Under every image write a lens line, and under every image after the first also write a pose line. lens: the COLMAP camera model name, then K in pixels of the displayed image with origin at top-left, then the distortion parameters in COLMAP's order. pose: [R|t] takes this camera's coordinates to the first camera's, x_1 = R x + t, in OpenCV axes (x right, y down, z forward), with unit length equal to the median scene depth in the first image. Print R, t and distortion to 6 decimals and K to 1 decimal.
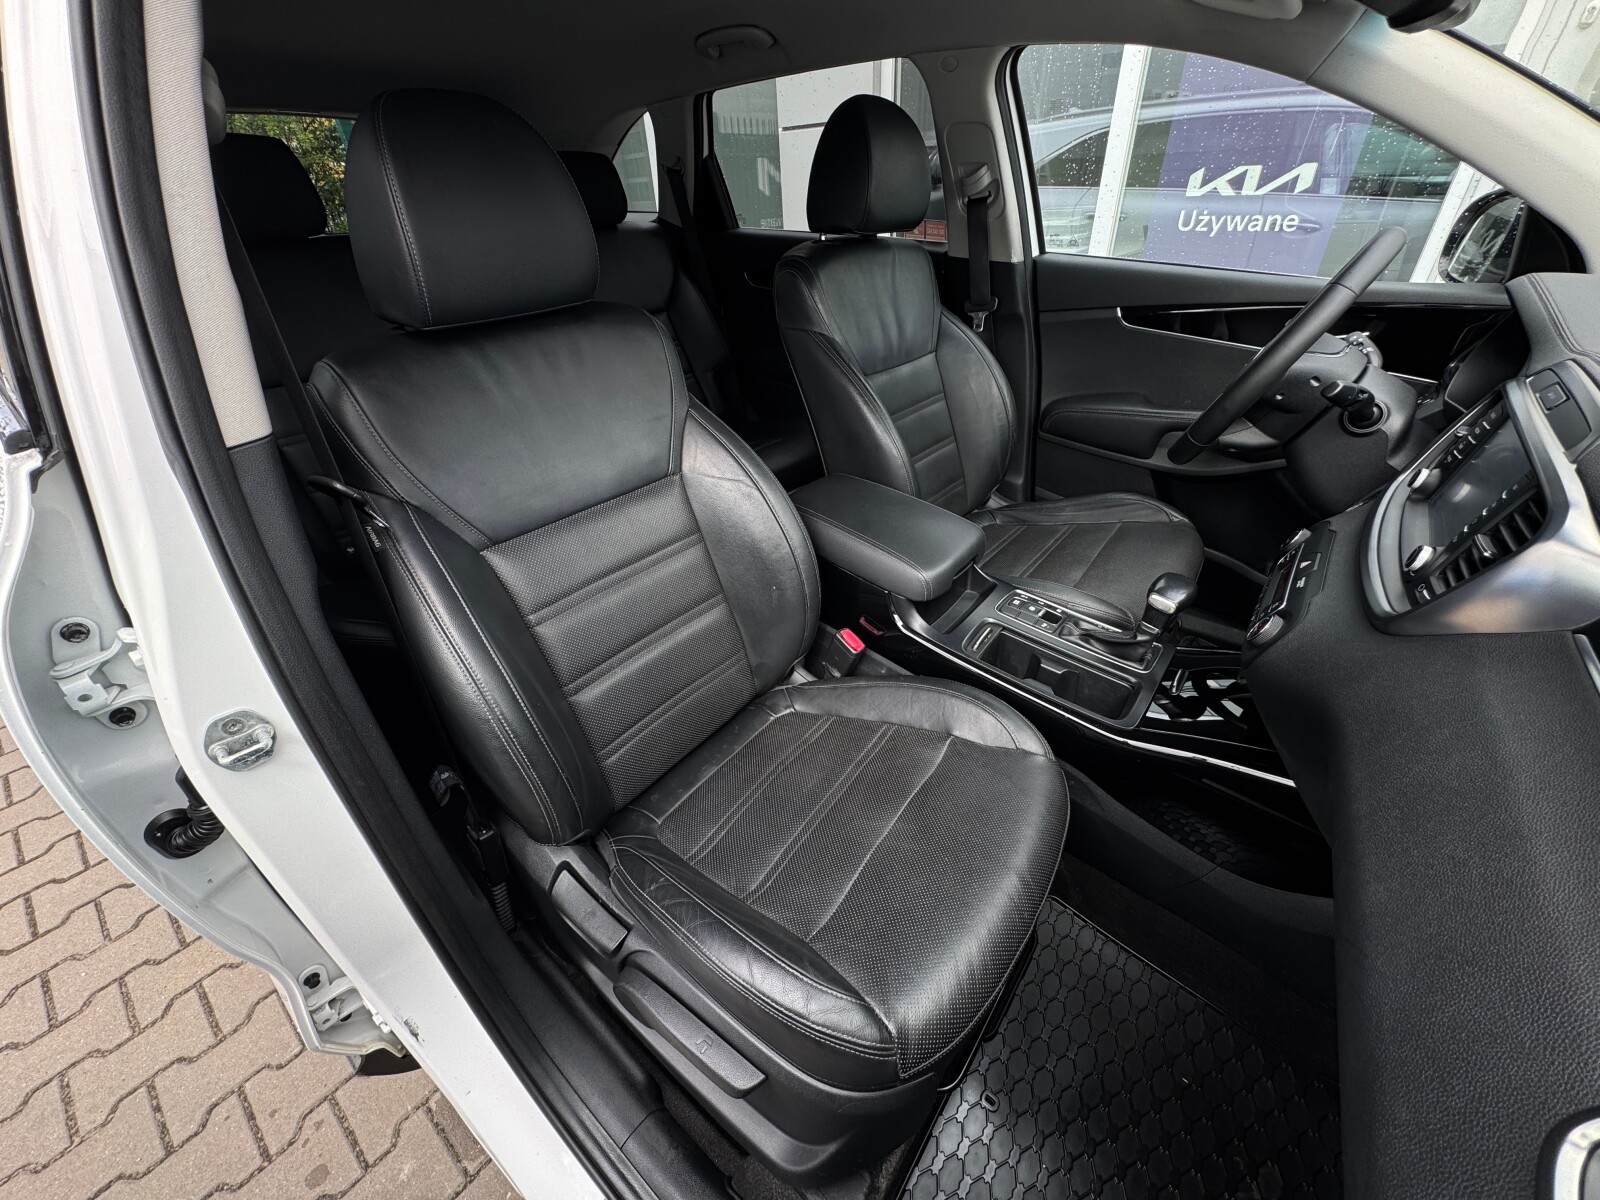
lens RADIAL K [[644.8, 0, 800.0], [0, 644.8, 600.0], [0, 0, 1]] dist [0.001036, 0.000376]
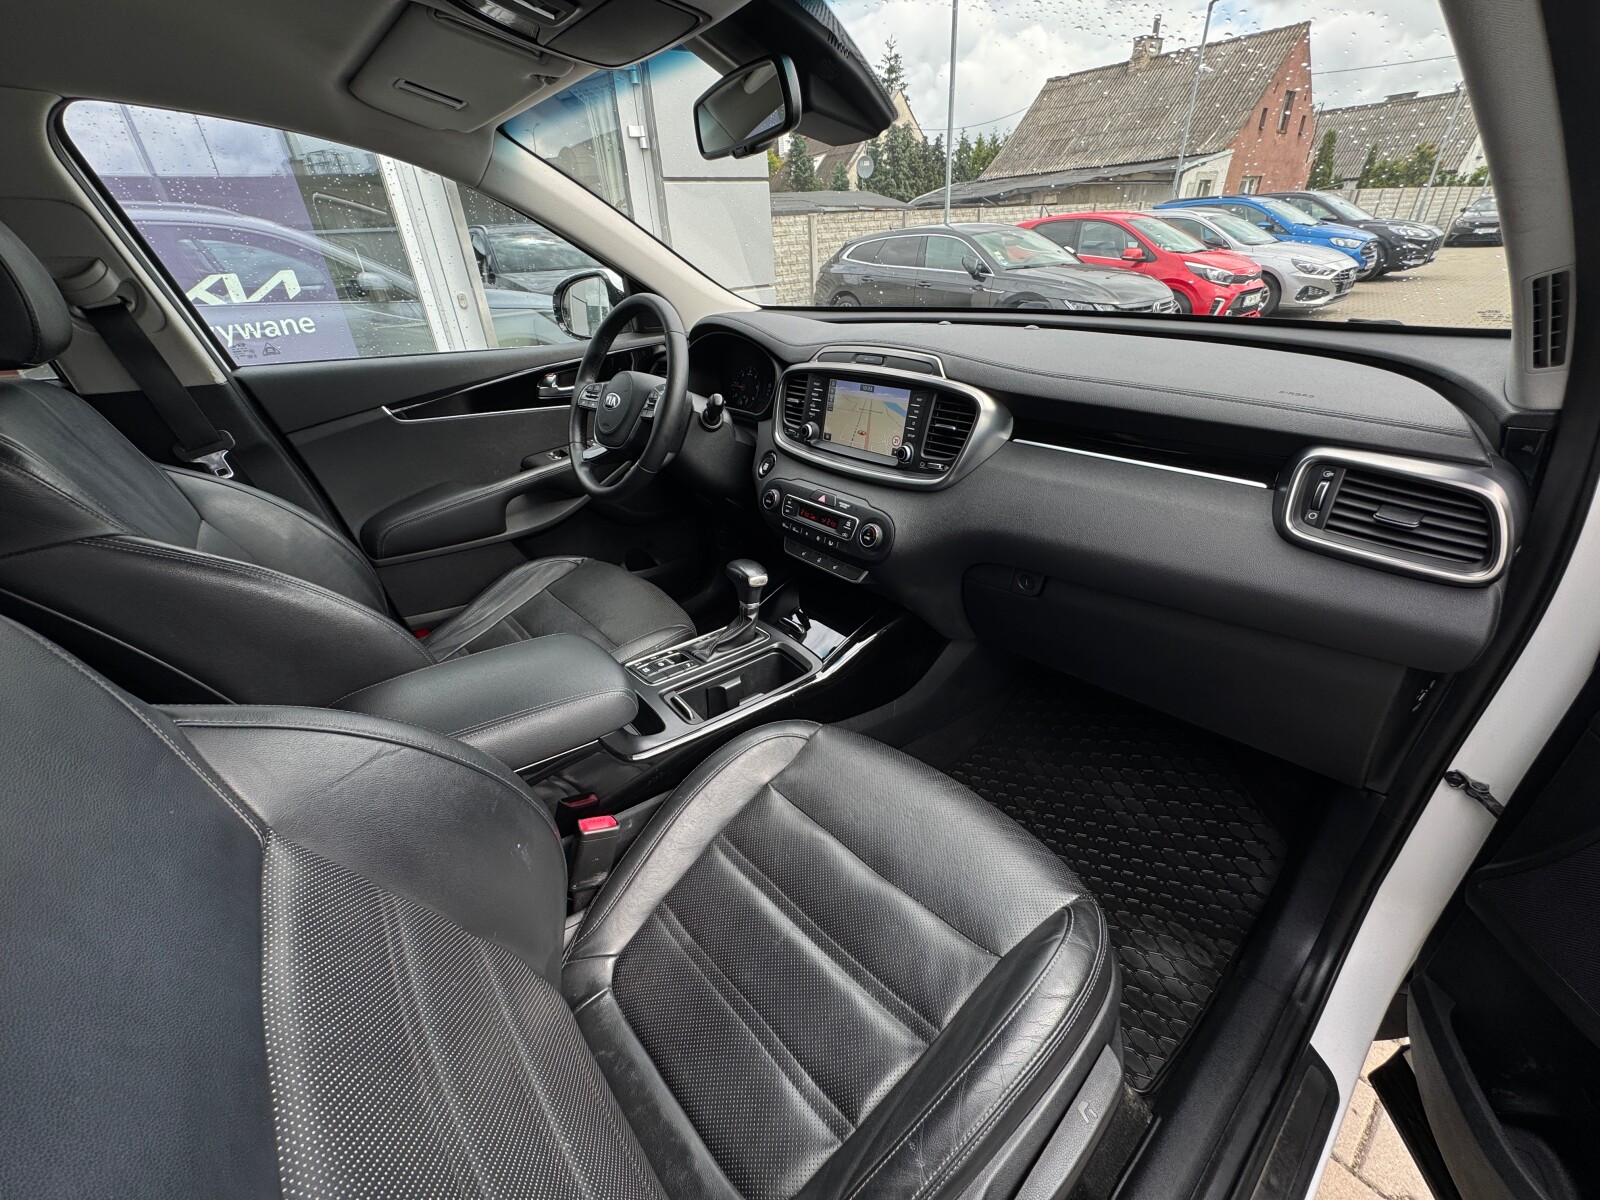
lens RADIAL K [[644.8, 0, 800.0], [0, 644.8, 600.0], [0, 0, 1]] dist [0.001036, 0.000376]
pose [[0.182384, -0.454018, 0.872126, -0.300379], [0.569450, 0.771871, 0.282740, -0.157710], [-0.801538, 0.445065, 0.399317, 0.273352]]
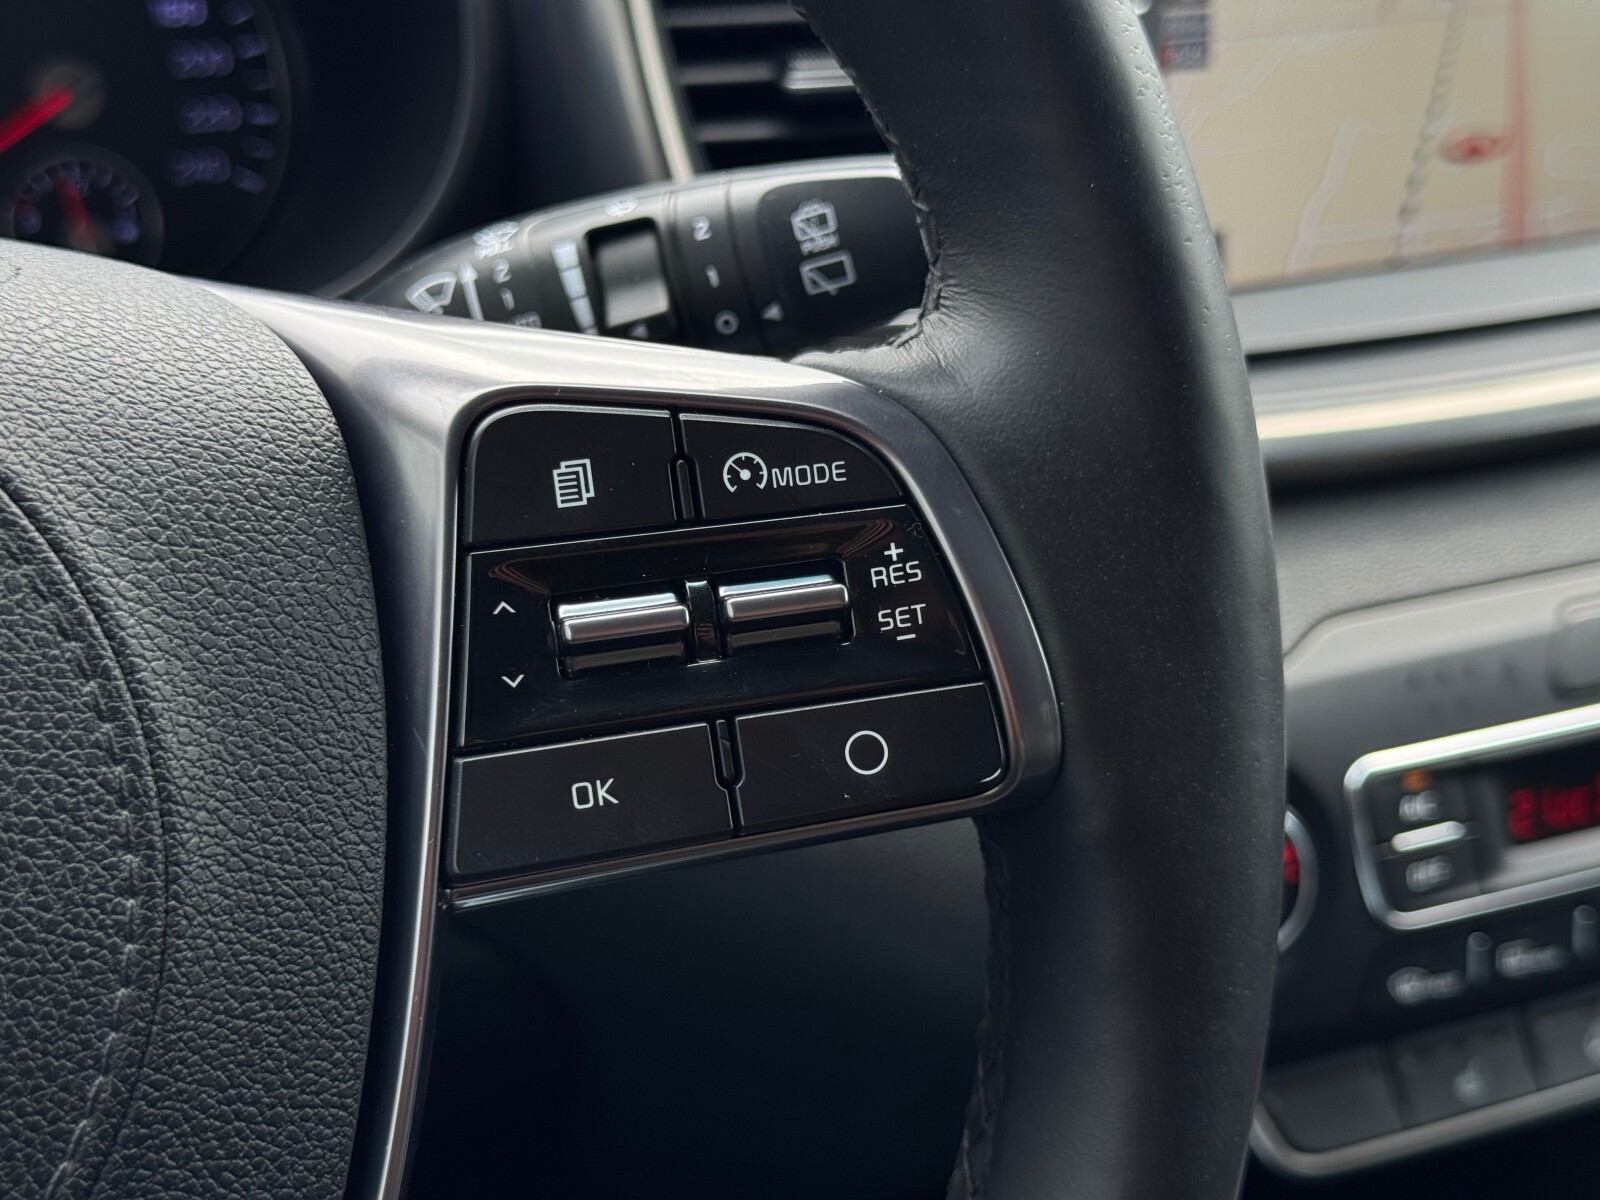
lens RADIAL K [[2367.9, 0, 800.0], [0, 2367.9, 600.0], [0, 0, 1]] dist [0.083786, 0.012277]
pose [[-0.894357, -0.227293, 0.385309, 0.321706], [0.221763, 0.522769, 0.823125, -0.354421], [-0.388518, 0.821615, -0.417137, 0.667127]]
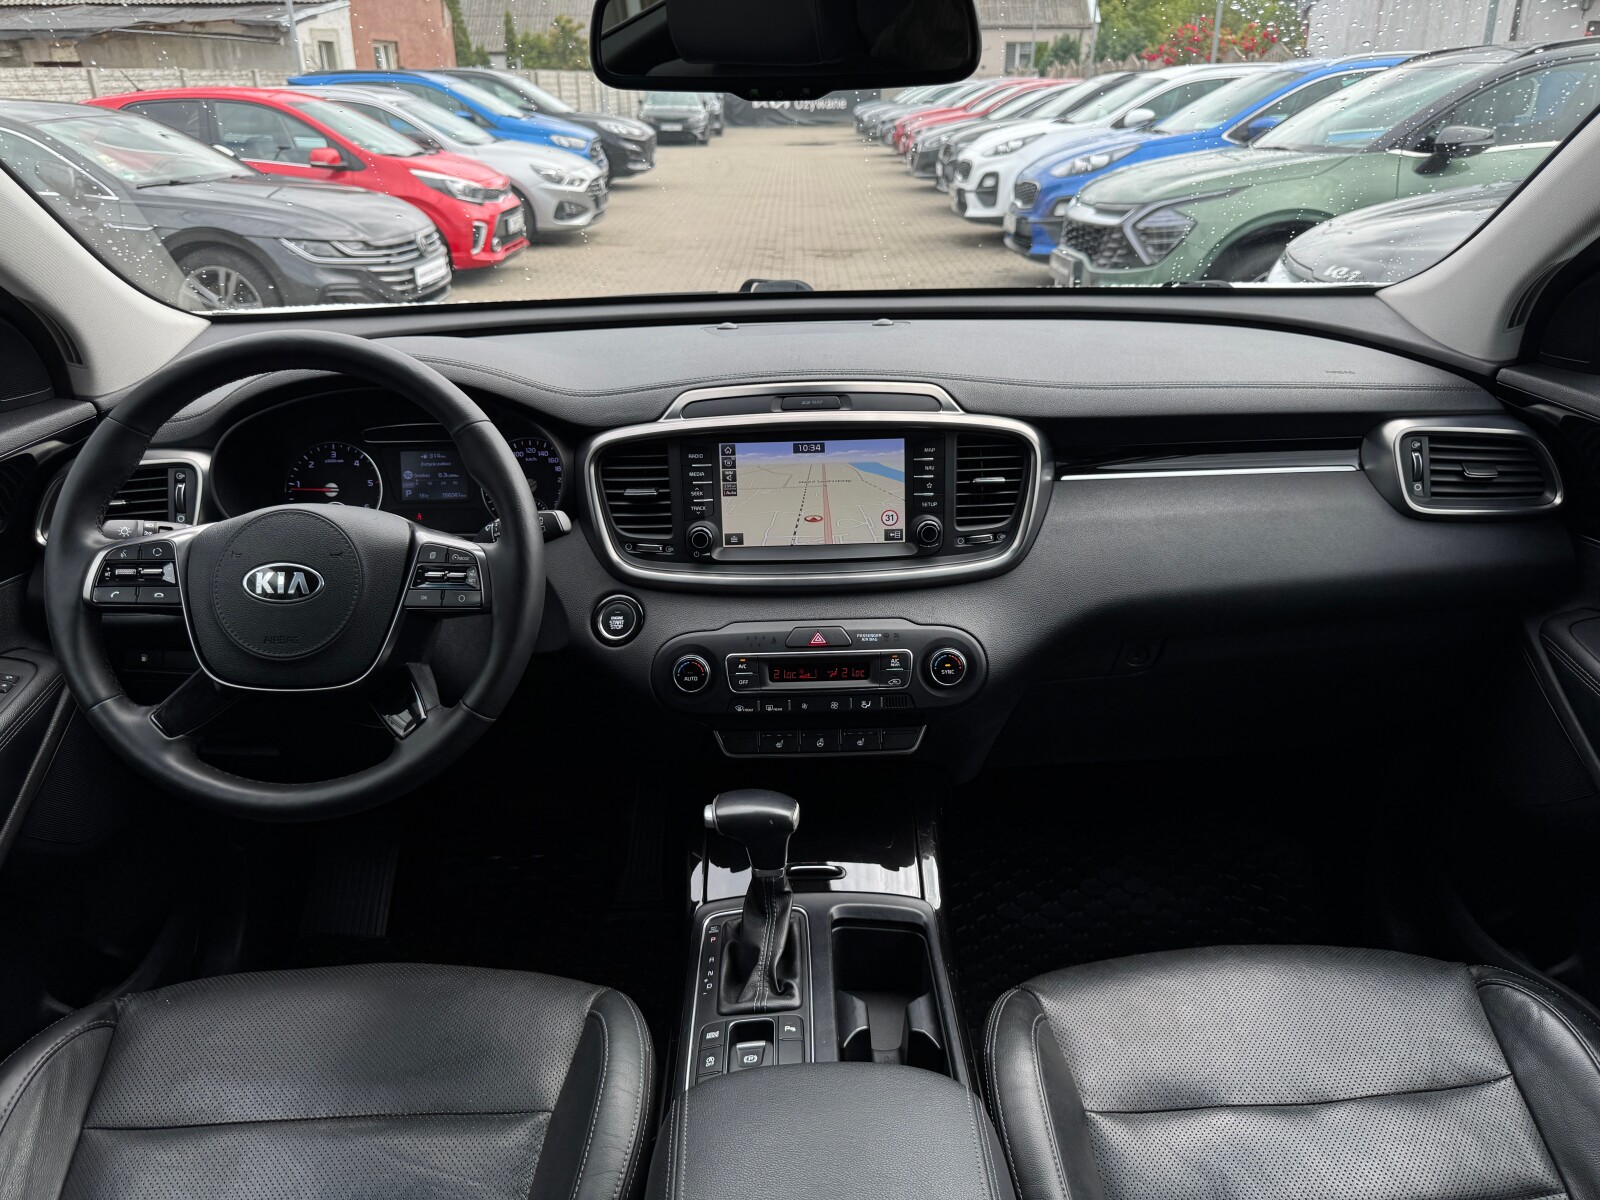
lens RADIAL K [[1146.4, 0, 790.6], [0, 1146.4, 600.4], [0, 0, 1]] dist [0.082621, -0.094923]
pose [[-0.631355, -0.271662, 0.726354, -0.149899], [0.452971, 0.631058, 0.629748, -0.498976], [-0.629451, 0.726612, -0.275367, 0.663520]]
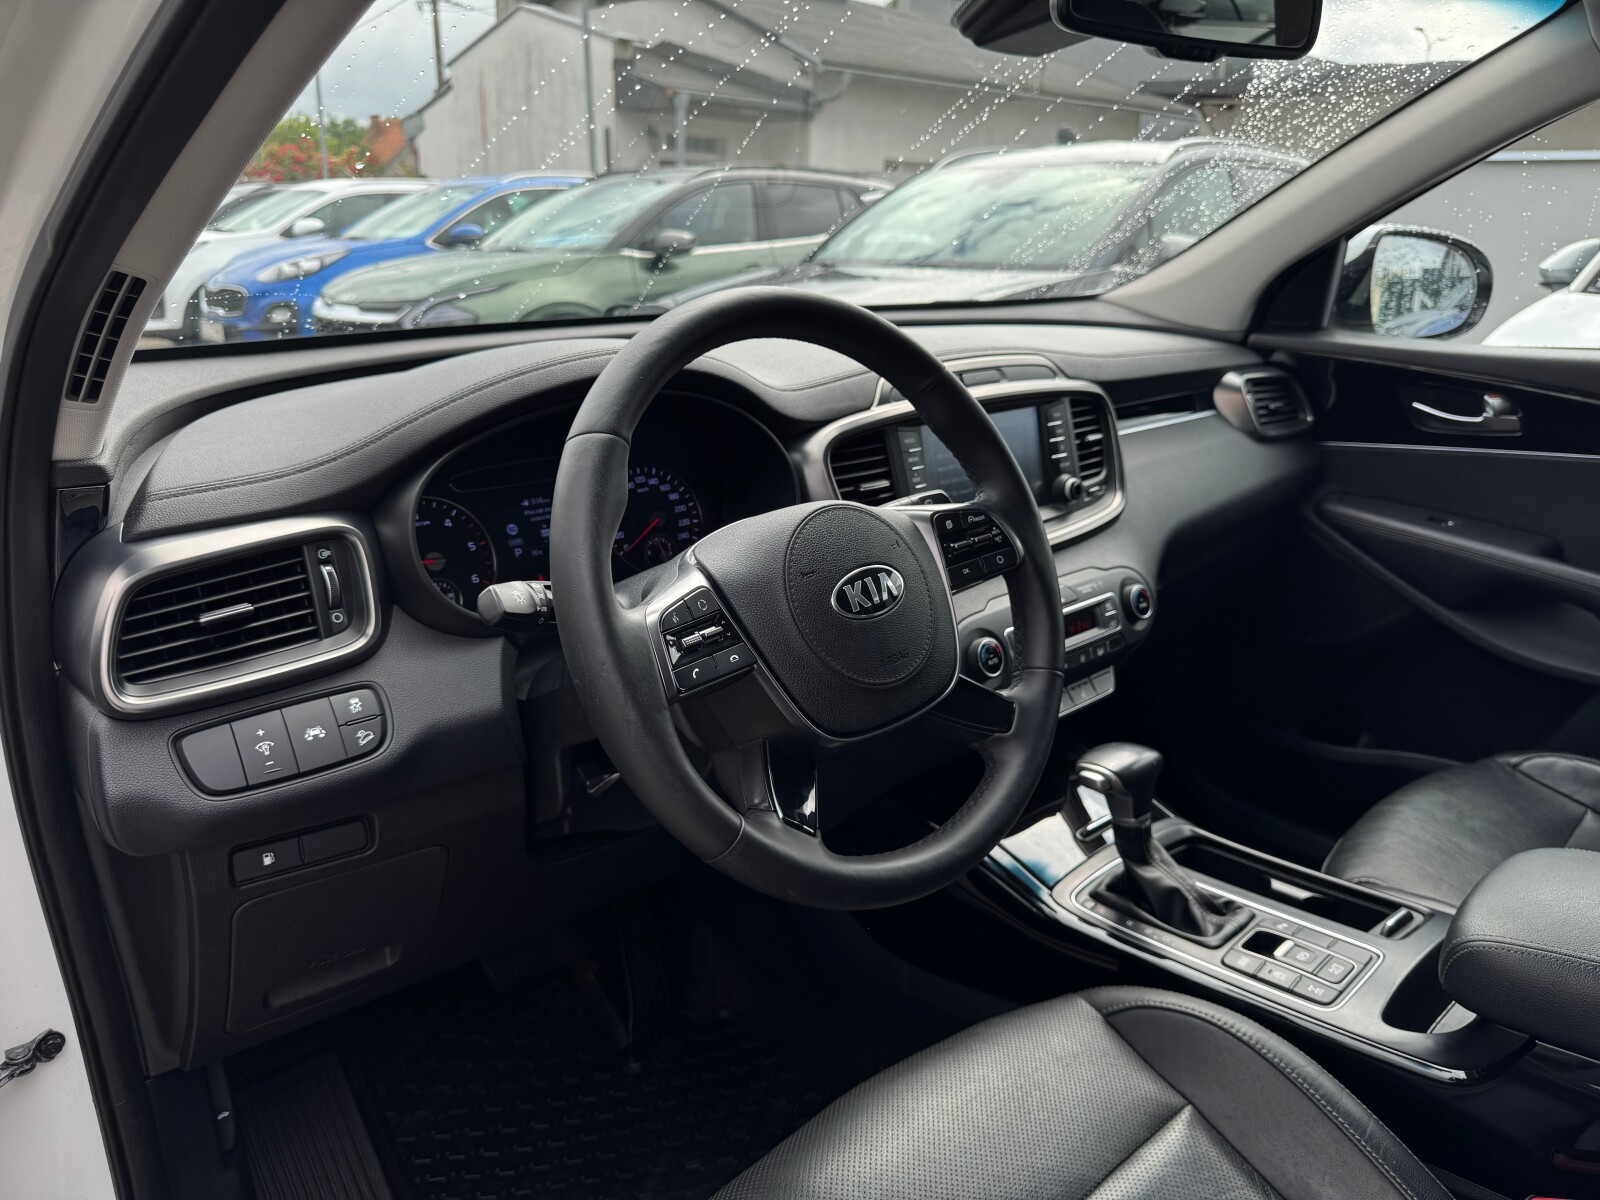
lens RADIAL K [[1151.4, 0, 800.0], [0, 1151.4, 600.0], [0, 0, 1]] dist [0.112162, -0.177763]
pose [[-0.987422, -0.032179, 0.154797, 0.388570], [0.099813, 0.632434, 0.768156, -0.605165], [-0.122617, 0.773945, -0.621268, 0.945735]]
